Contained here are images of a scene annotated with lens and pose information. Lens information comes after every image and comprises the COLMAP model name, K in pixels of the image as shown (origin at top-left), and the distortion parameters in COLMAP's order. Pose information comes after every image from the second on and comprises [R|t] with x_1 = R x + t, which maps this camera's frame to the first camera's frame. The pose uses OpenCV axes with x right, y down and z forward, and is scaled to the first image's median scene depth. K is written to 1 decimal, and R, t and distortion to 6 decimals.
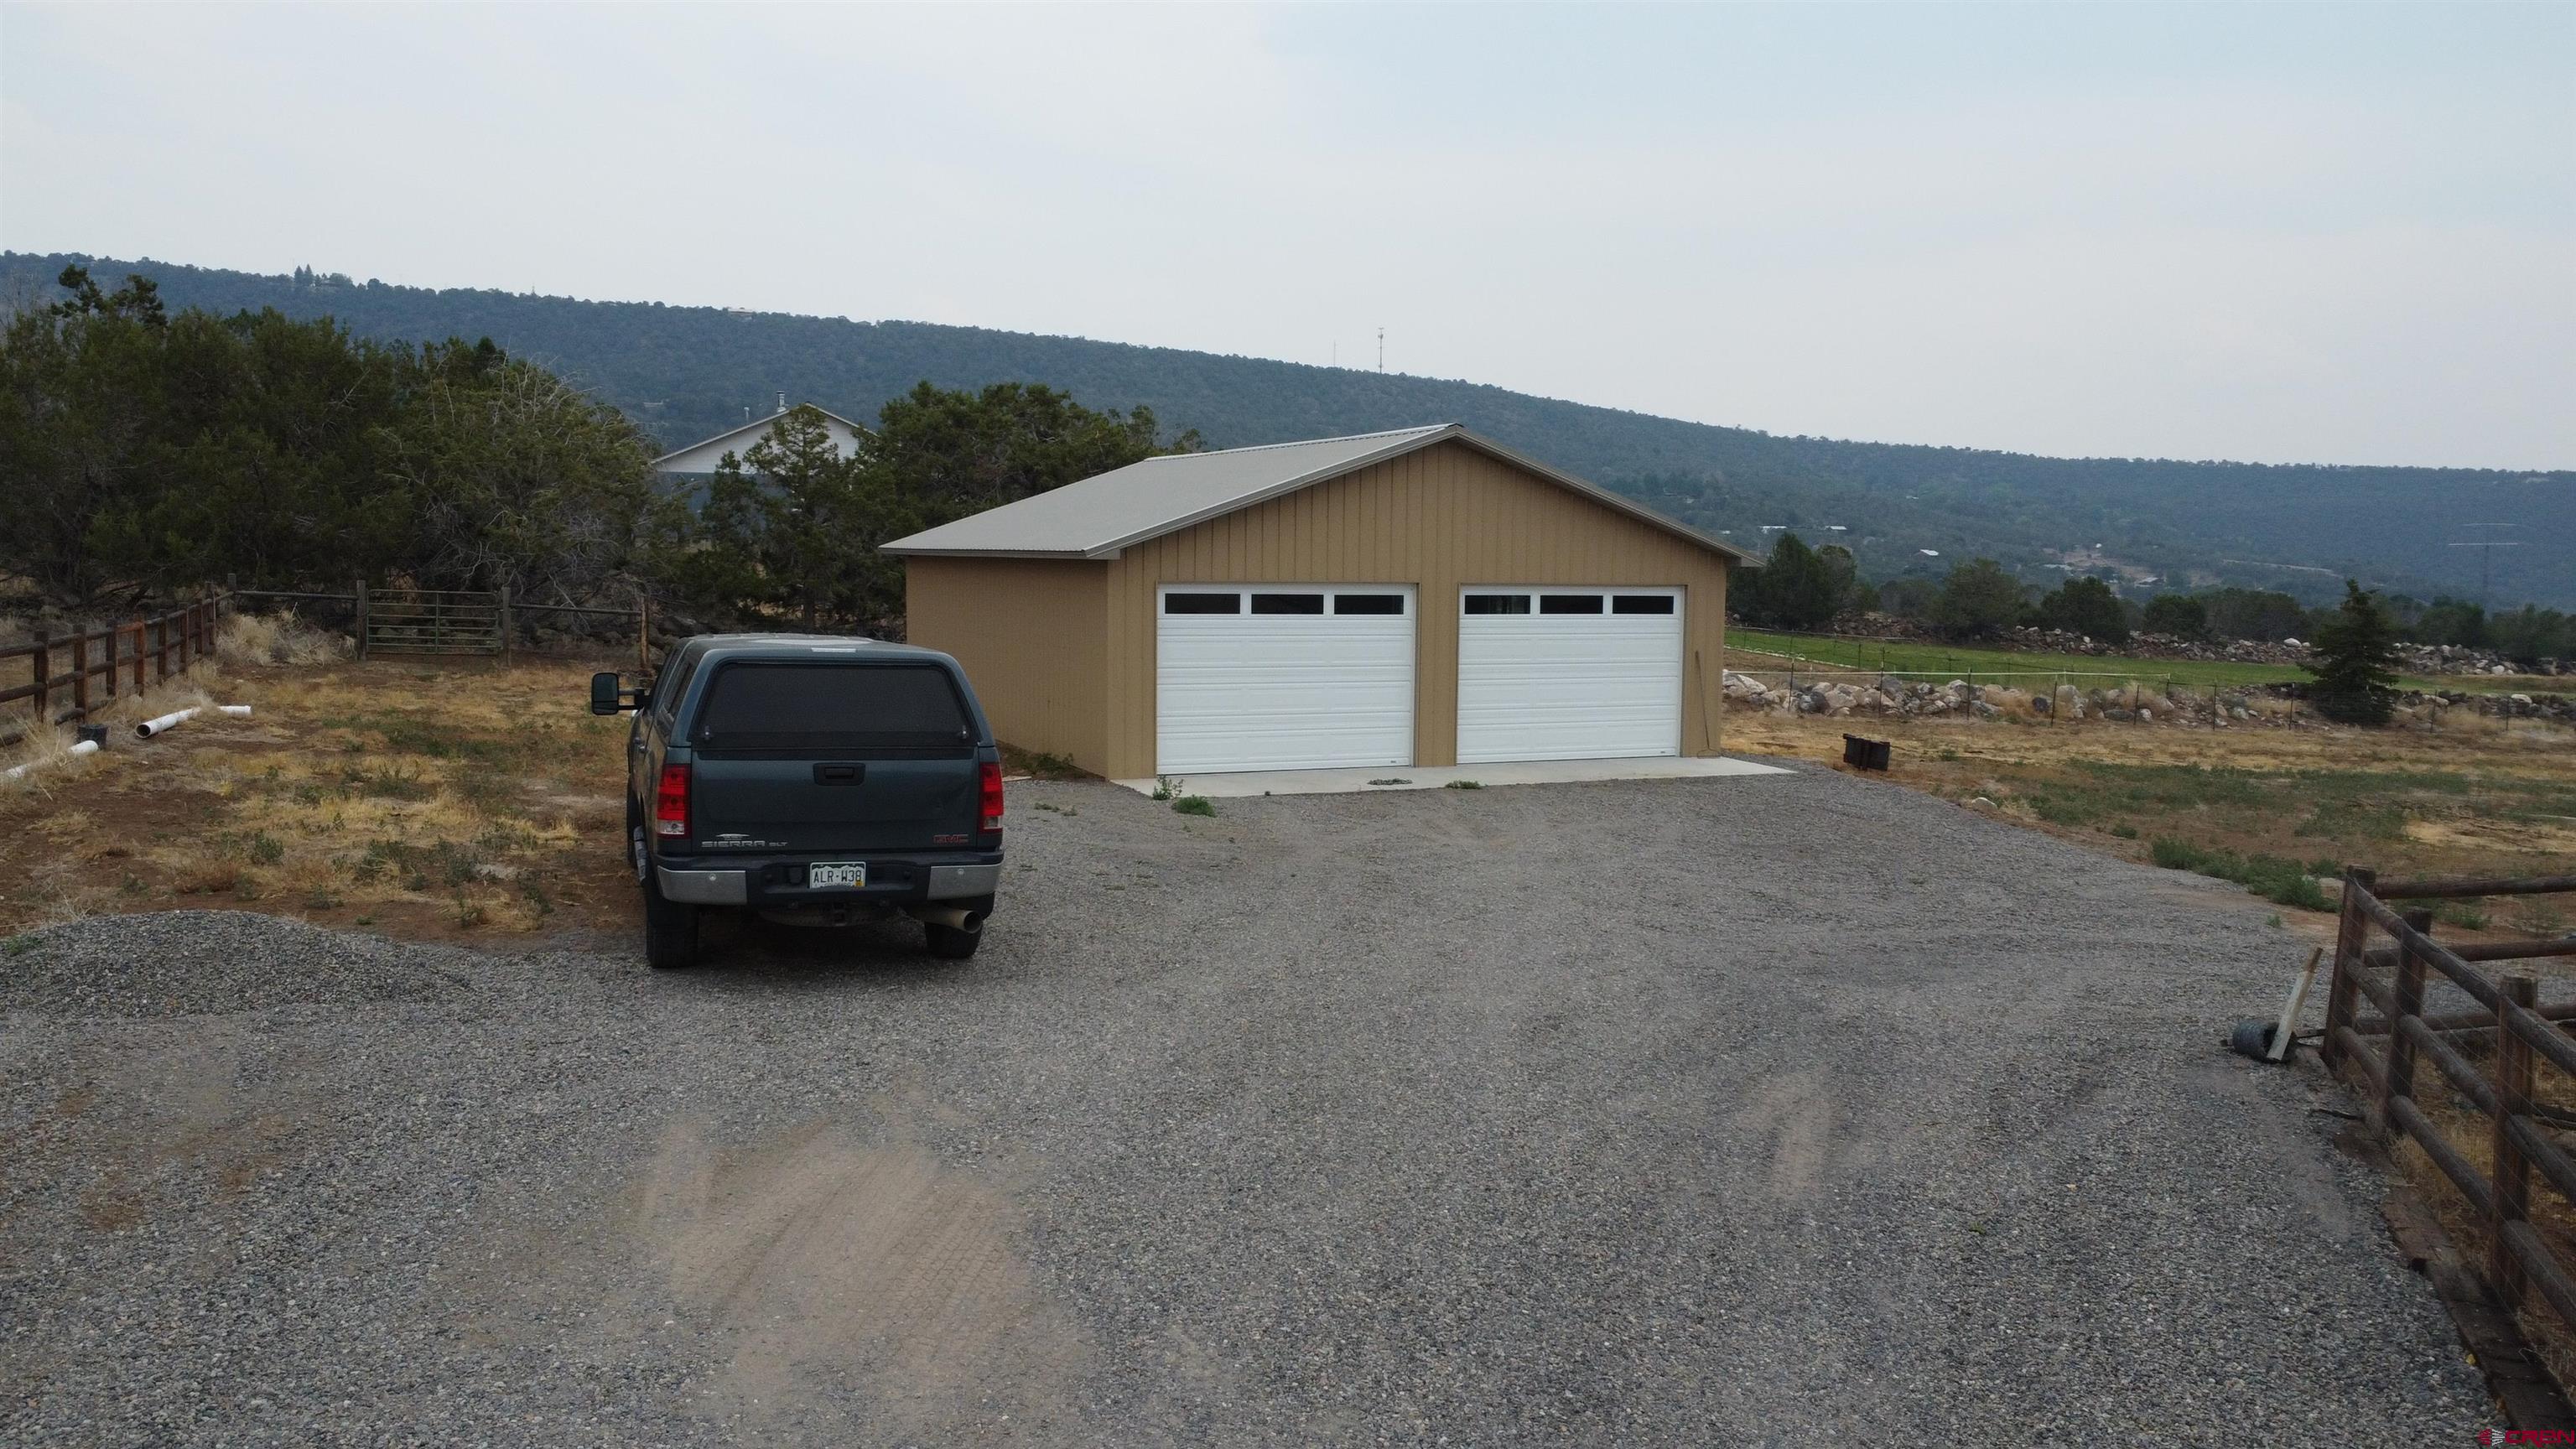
lens RADIAL K [[1944.7, 0, 1293.6], [0, 1944.7, 726.5], [0, 0, 1]] dist [0.005220, -0.015160]
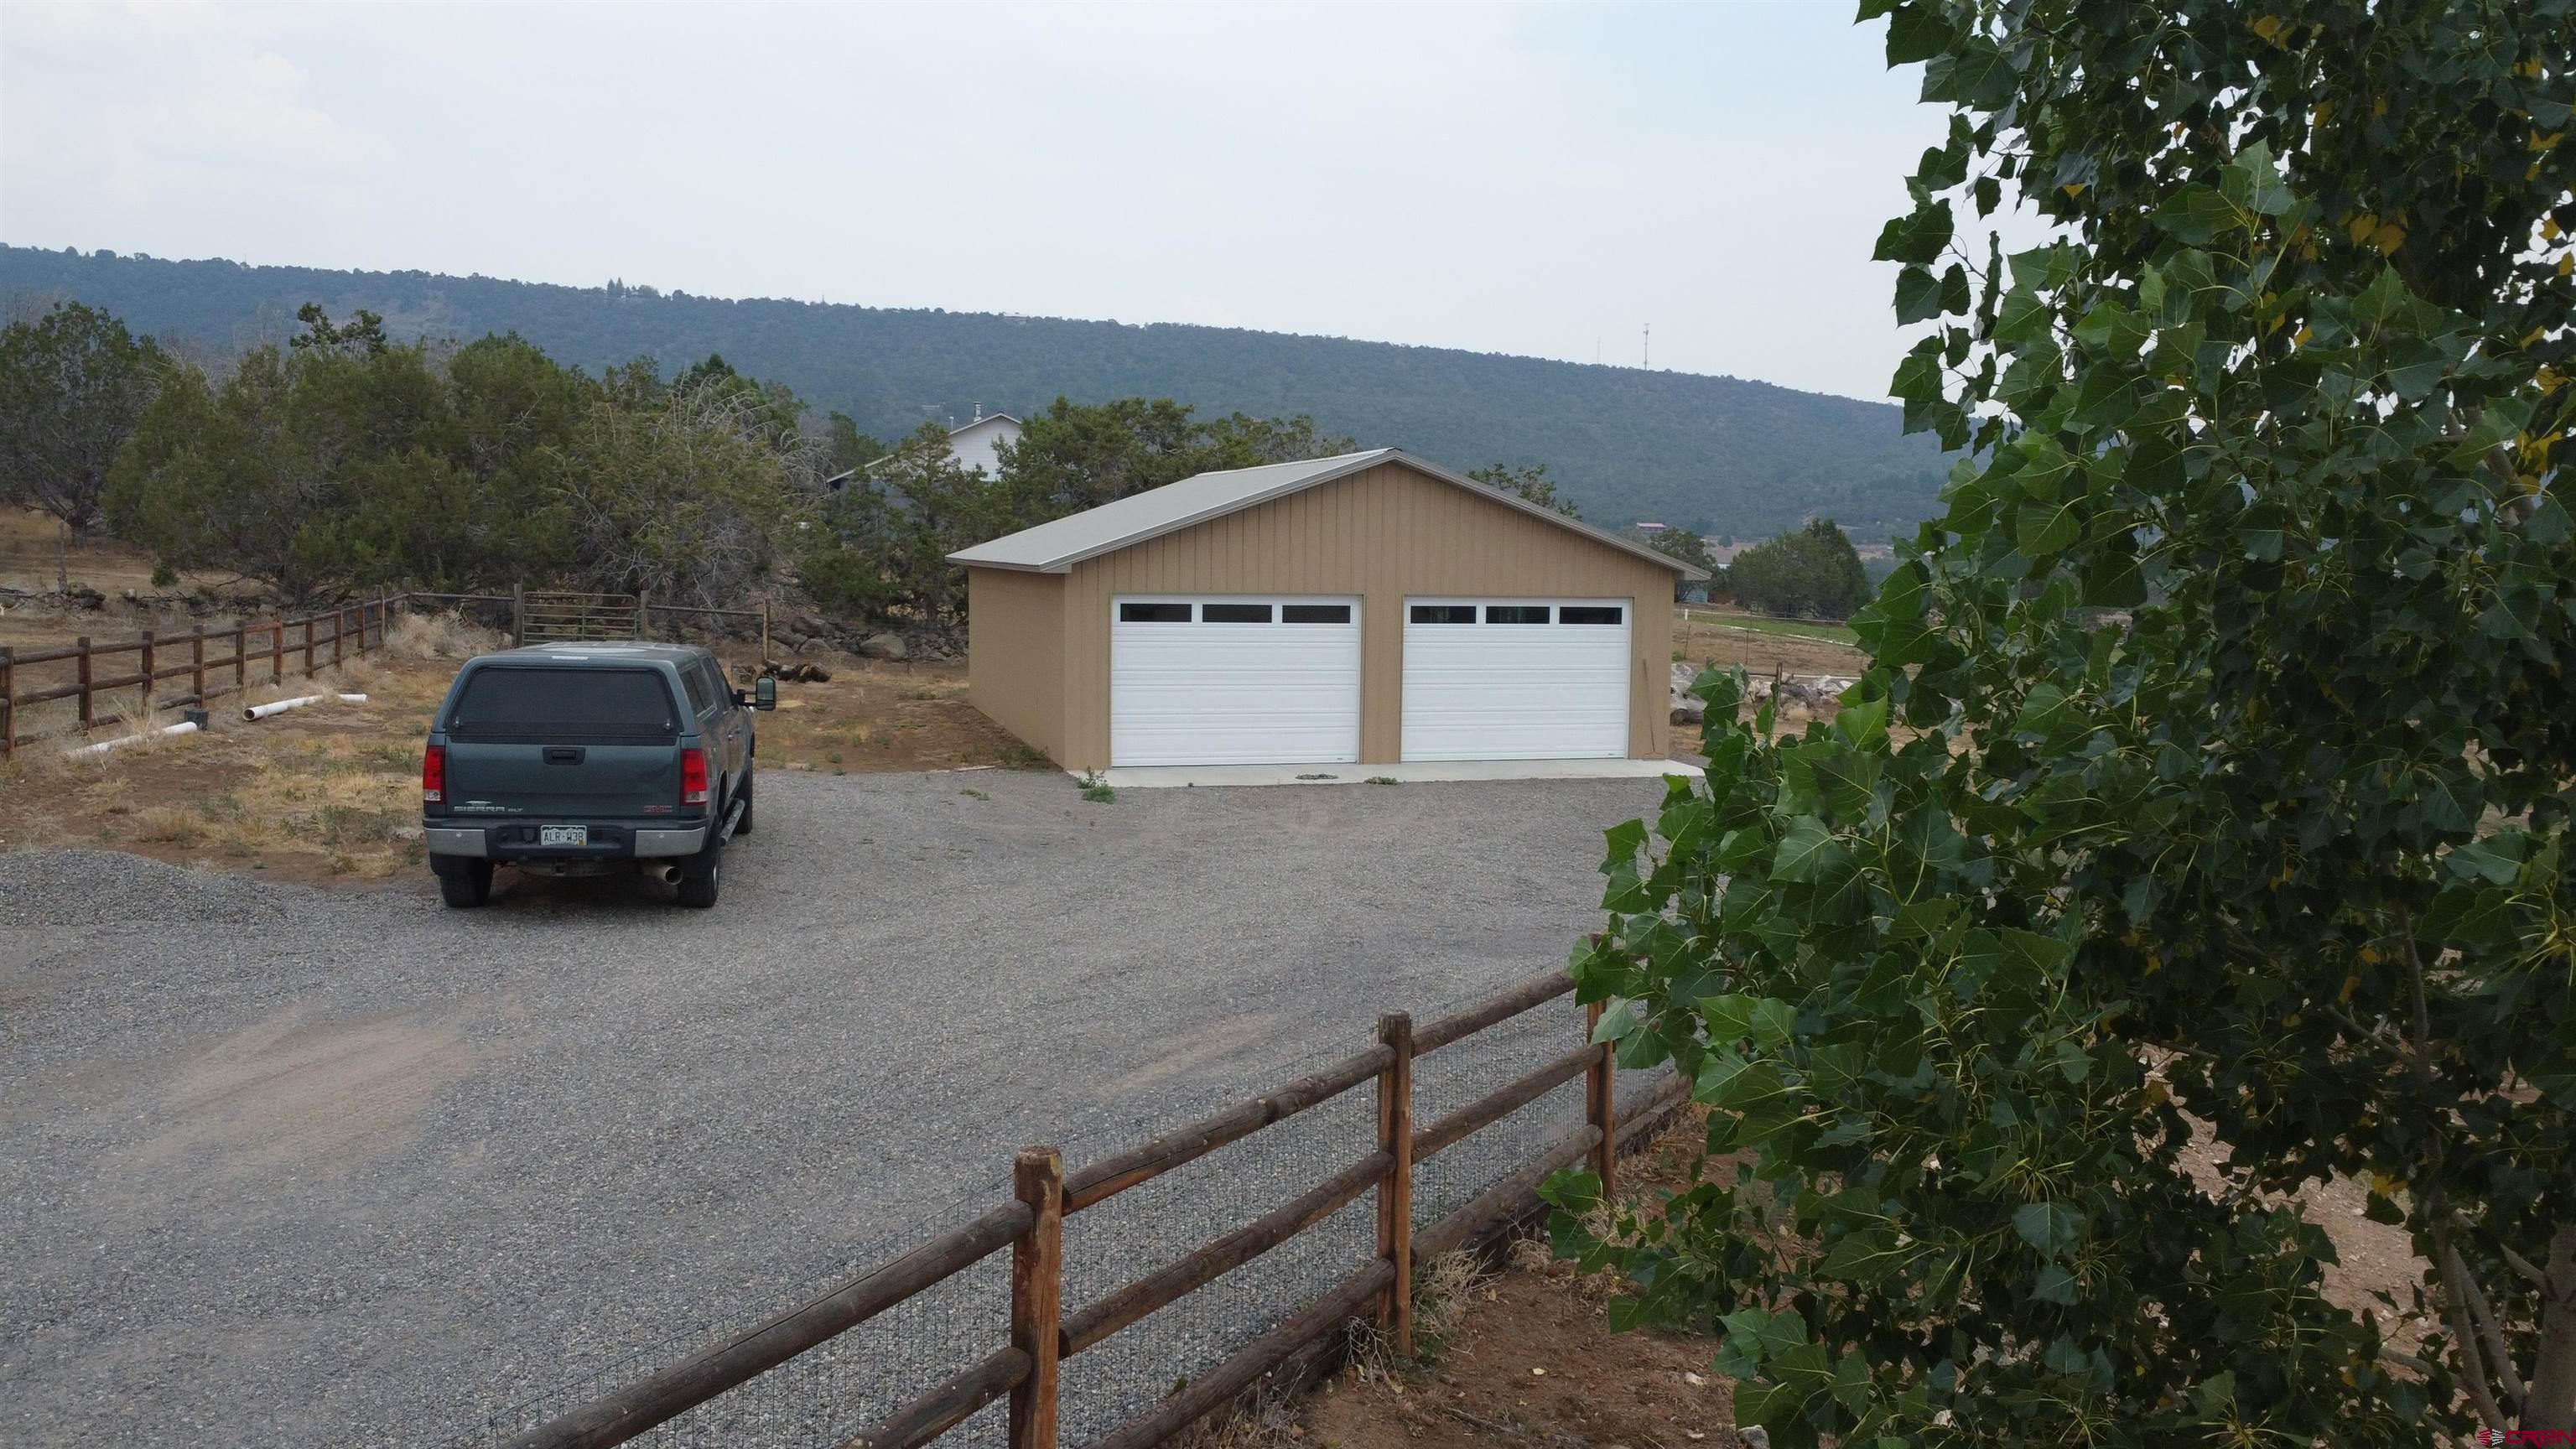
lens RADIAL K [[1944.7, 0, 1292.9], [0, 1944.7, 726.4], [0, 0, 1]] dist [0.005220, -0.015160]
pose [[0.990810, 0.014472, -0.134487, 0.098090], [-0.014357, 0.999895, 0.001825, -0.000966], [0.134499, 0.000123, 0.990914, -0.046449]]
